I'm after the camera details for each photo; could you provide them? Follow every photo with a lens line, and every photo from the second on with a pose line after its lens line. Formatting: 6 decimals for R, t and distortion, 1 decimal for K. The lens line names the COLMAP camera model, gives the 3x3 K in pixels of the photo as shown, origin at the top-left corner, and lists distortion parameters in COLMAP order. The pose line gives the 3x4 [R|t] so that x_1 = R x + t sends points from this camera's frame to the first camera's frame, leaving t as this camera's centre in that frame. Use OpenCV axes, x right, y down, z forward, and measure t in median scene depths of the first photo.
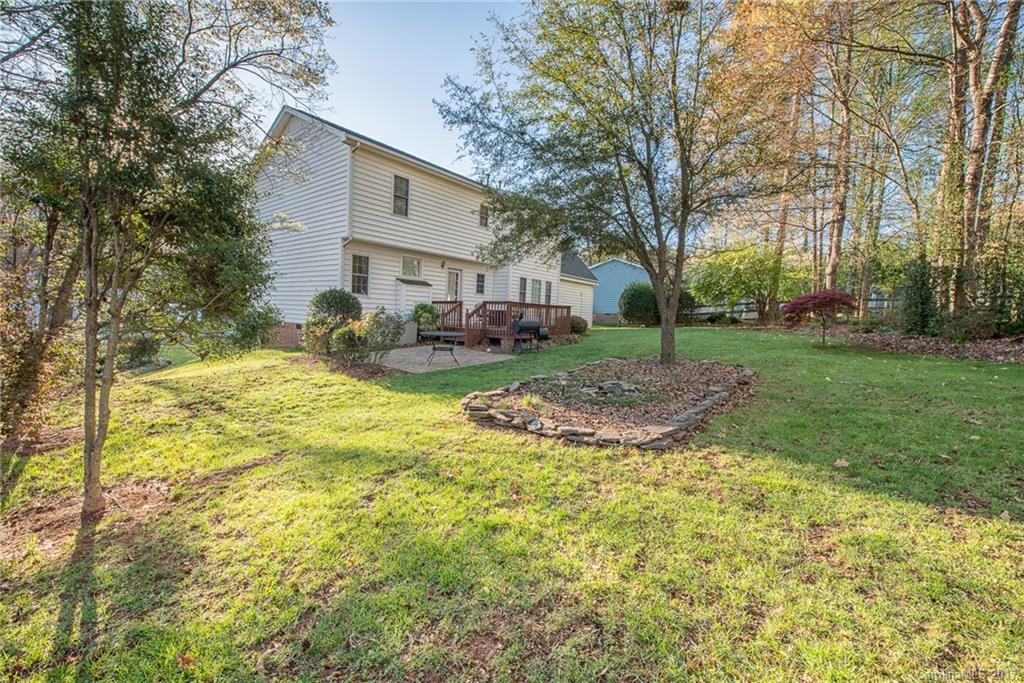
lens RADIAL K [[401.9, 0, 510.9], [0, 401.9, 338.2], [0, 0, 1]] dist [0.001089, -0.000076]
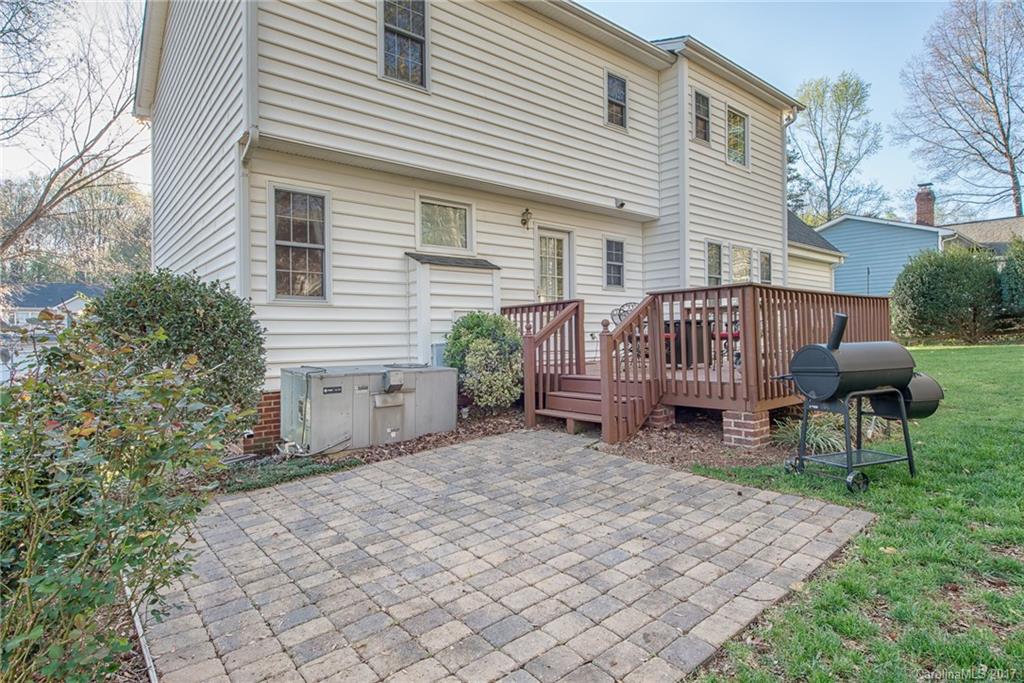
lens RADIAL K [[529.5, 0, 511.3], [0, 529.5, 337.7], [0, 0, 1]] dist [-0.000566, 0.000130]
pose [[0.976005, -0.054645, -0.210781, -0.084619], [0.042588, 0.997209, -0.061326, -0.033315], [0.213543, 0.050878, 0.975608, 0.530883]]
